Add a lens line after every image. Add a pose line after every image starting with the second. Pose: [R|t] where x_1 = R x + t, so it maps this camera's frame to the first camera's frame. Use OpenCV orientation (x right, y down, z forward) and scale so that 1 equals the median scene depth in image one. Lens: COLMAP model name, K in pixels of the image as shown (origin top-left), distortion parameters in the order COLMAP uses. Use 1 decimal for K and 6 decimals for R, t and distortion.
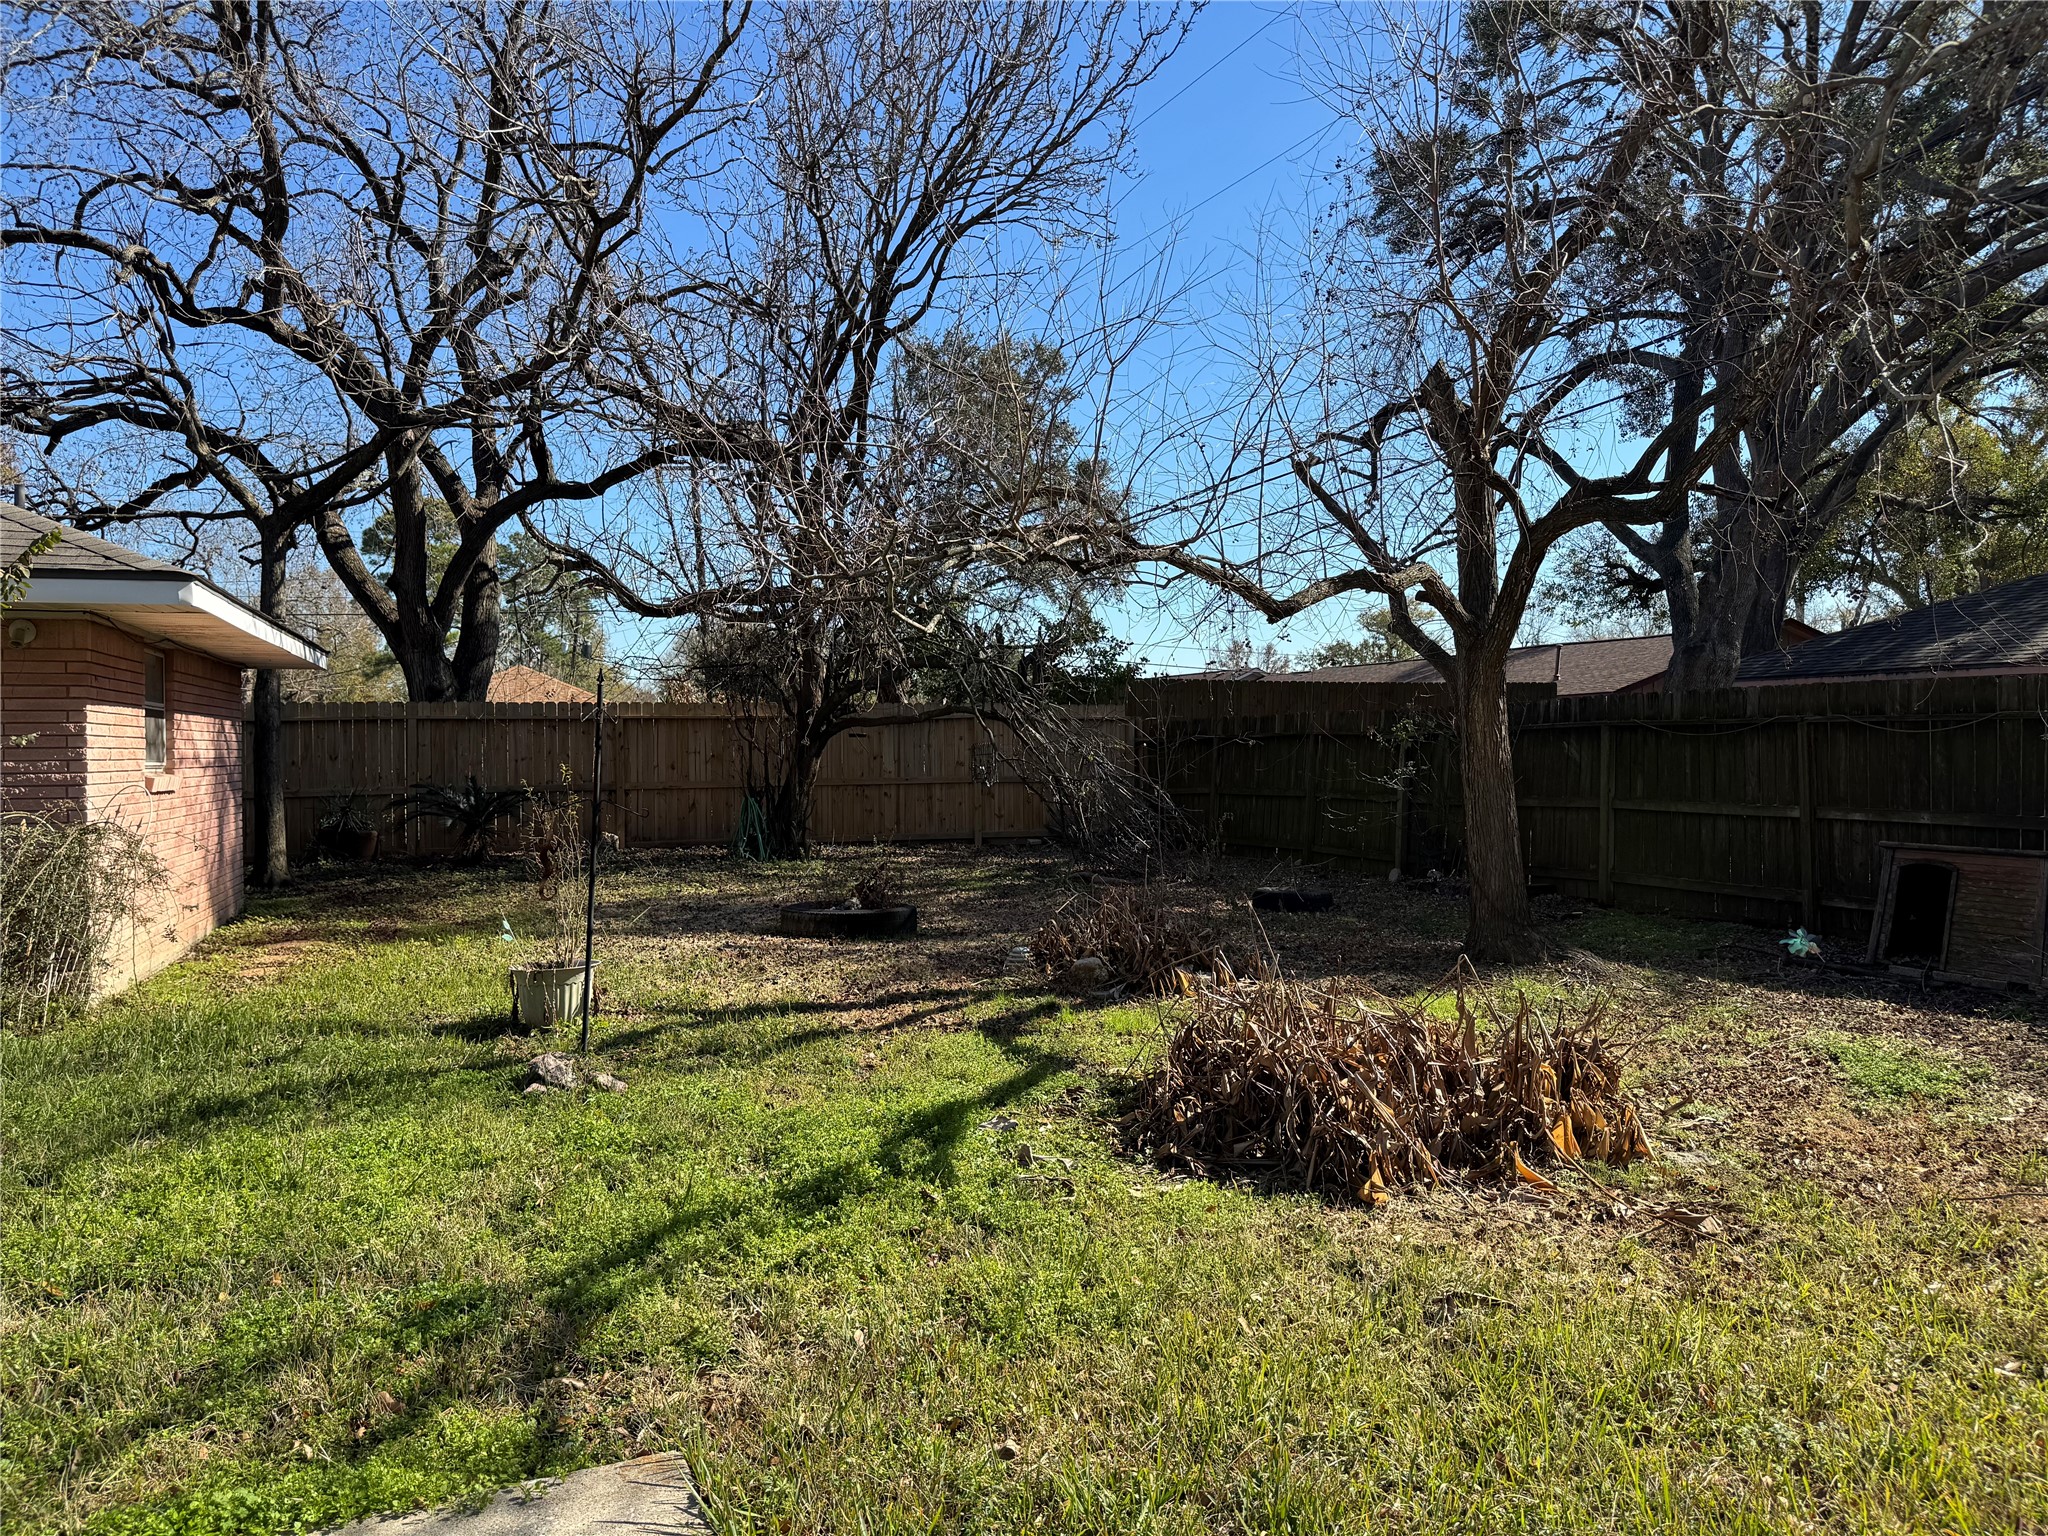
lens RADIAL K [[1444.4, 0, 1035.4], [0, 1444.4, 768.2], [0, 0, 1]] dist [0.038773, -0.012777]
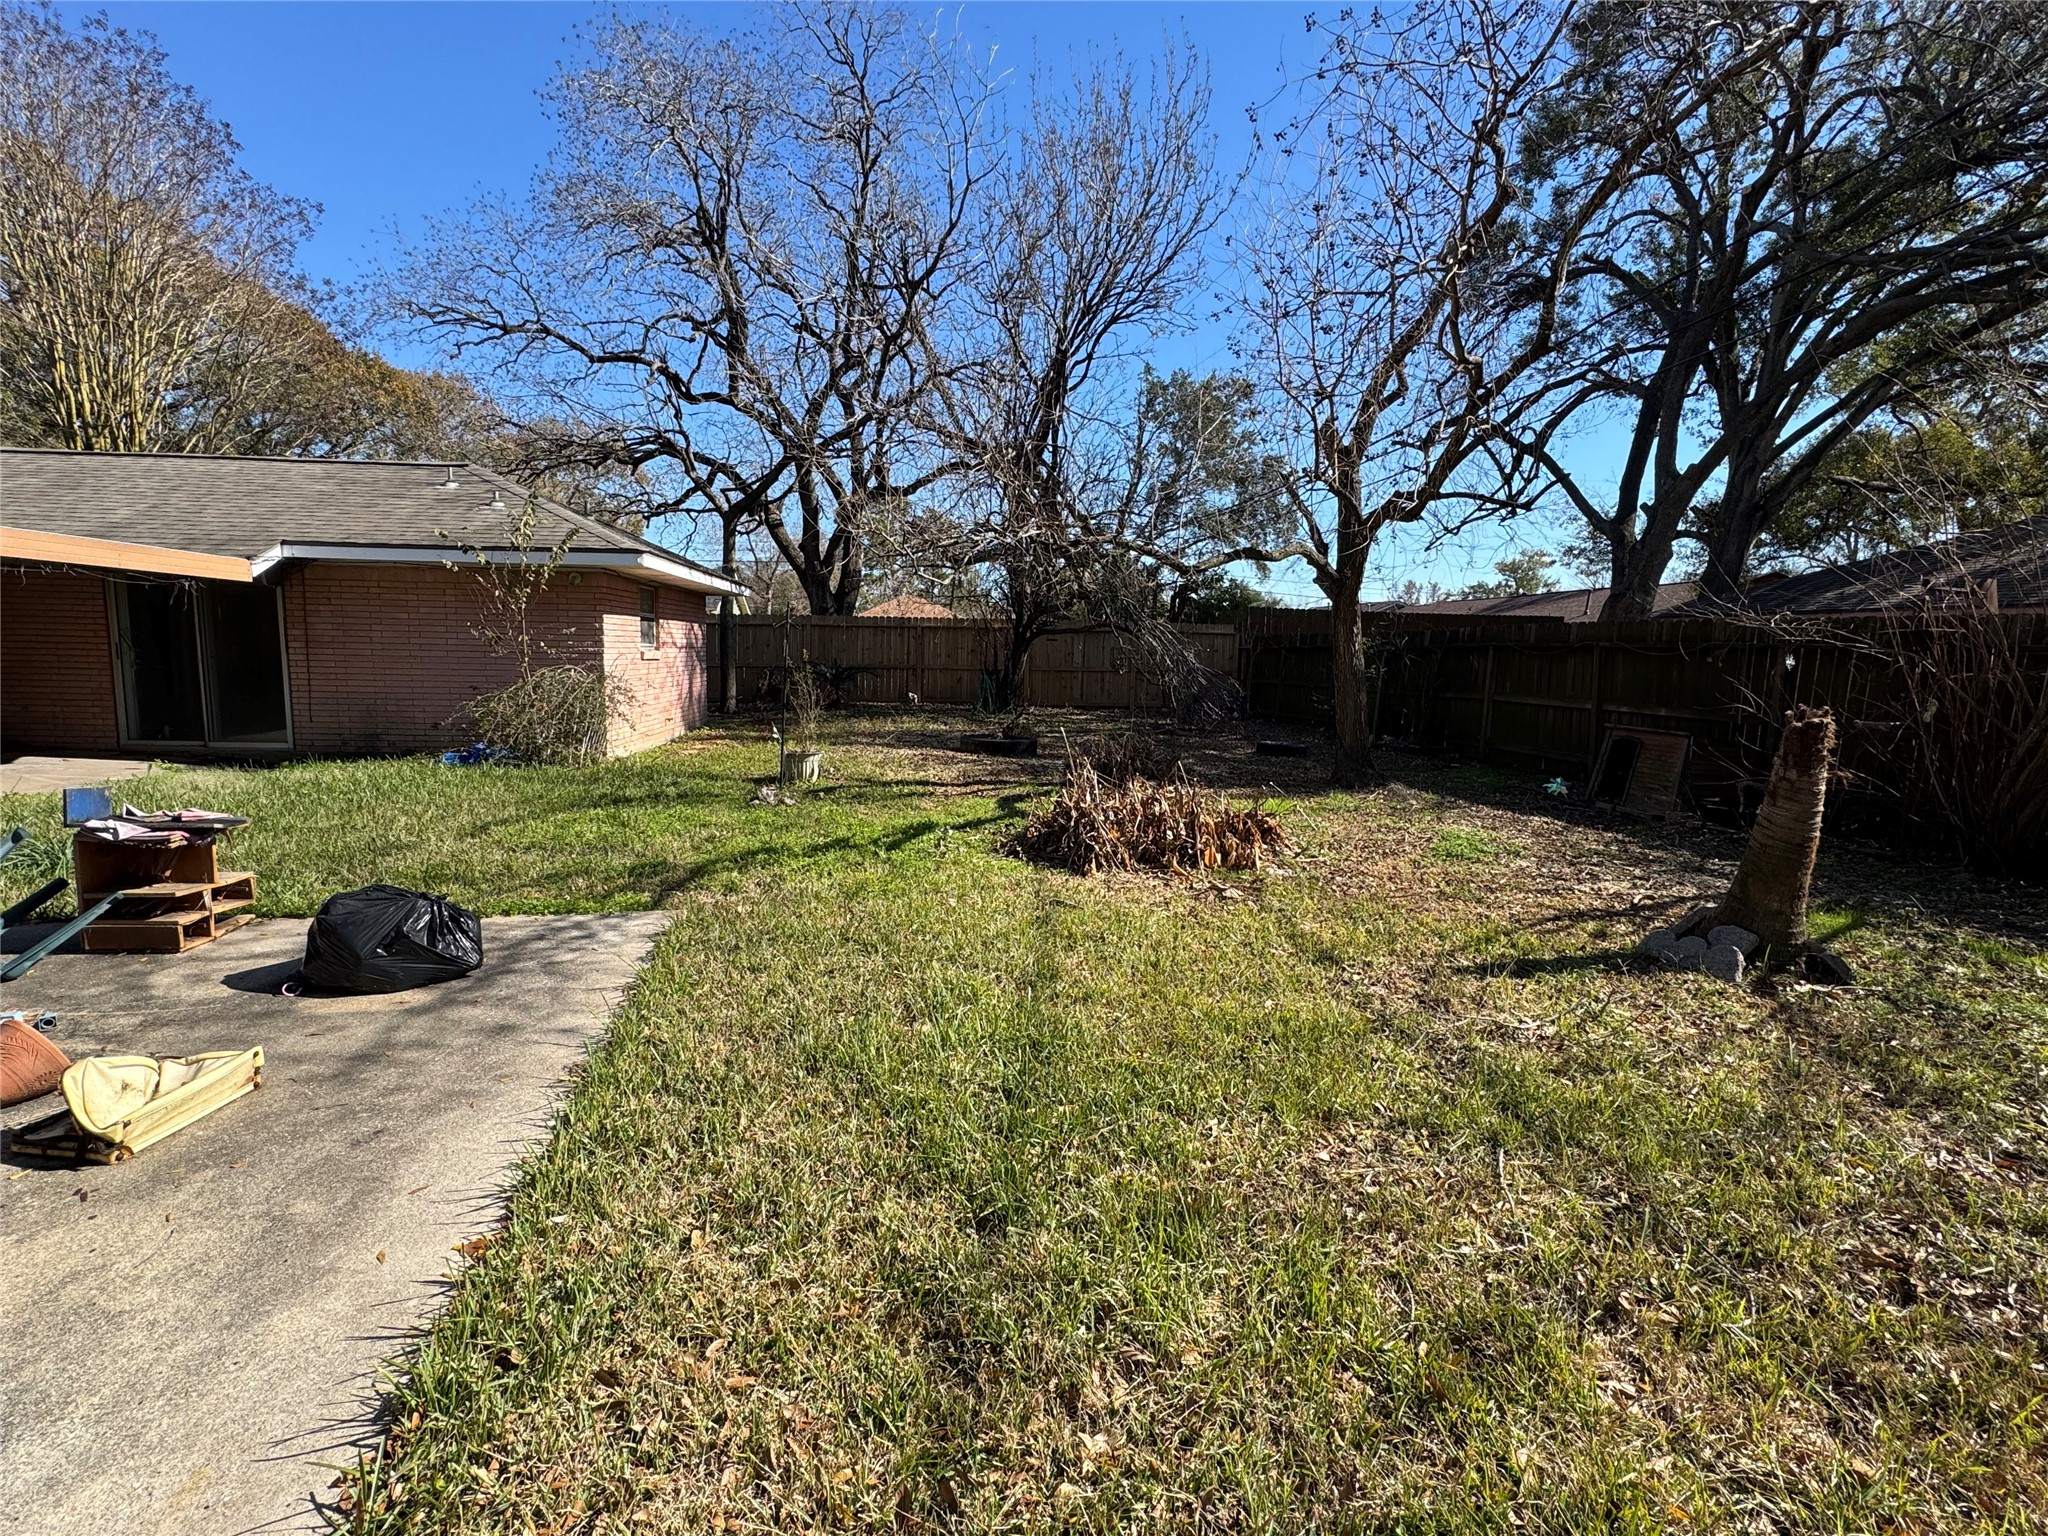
lens RADIAL K [[952.3, 0, 1033.8], [0, 952.3, 760.8], [0, 0, 1]] dist [0.020127, -0.000745]
pose [[0.970932, 0.055242, -0.232893, 0.143279], [-0.031403, 0.993991, 0.104856, 0.000256], [0.237286, -0.094495, 0.966833, -0.093922]]
